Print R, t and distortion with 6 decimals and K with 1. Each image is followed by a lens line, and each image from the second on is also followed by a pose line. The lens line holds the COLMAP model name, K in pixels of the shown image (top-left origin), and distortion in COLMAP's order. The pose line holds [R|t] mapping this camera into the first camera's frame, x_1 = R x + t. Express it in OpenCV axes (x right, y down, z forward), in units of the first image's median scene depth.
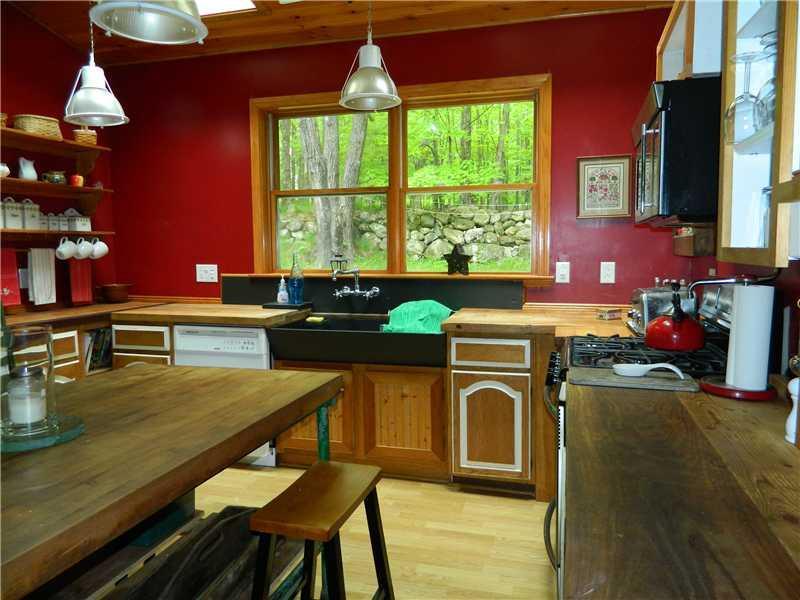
lens RADIAL K [[588.4, 0, 401.3], [0, 588.4, 298.7], [0, 0, 1]] dist [-0.008646, -0.004775]
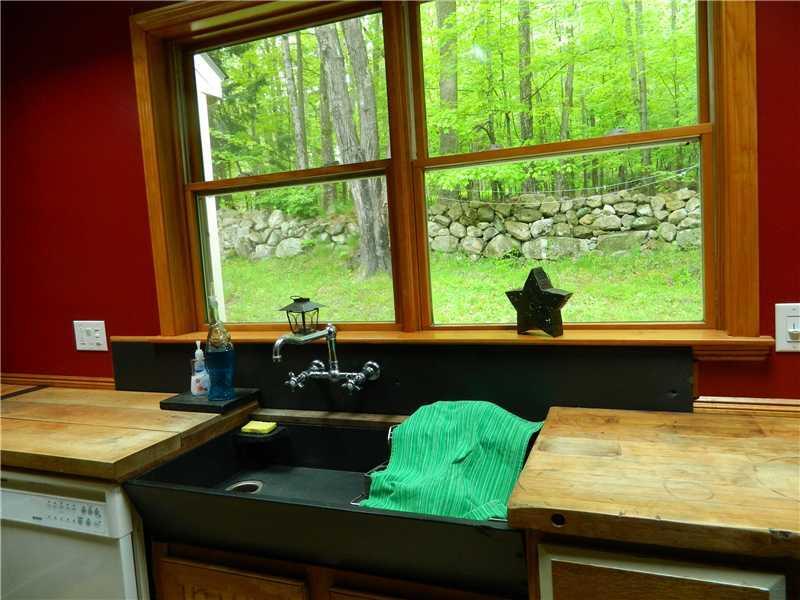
lens RADIAL K [[588.4, 0, 400.1], [0, 588.4, 300.3], [0, 0, 1]] dist [-0.008646, -0.004775]
pose [[0.992764, -0.045901, -0.110960, 0.010438], [0.047105, 0.998856, 0.008249, -0.020448], [0.110454, -0.013416, 0.993791, 0.138939]]
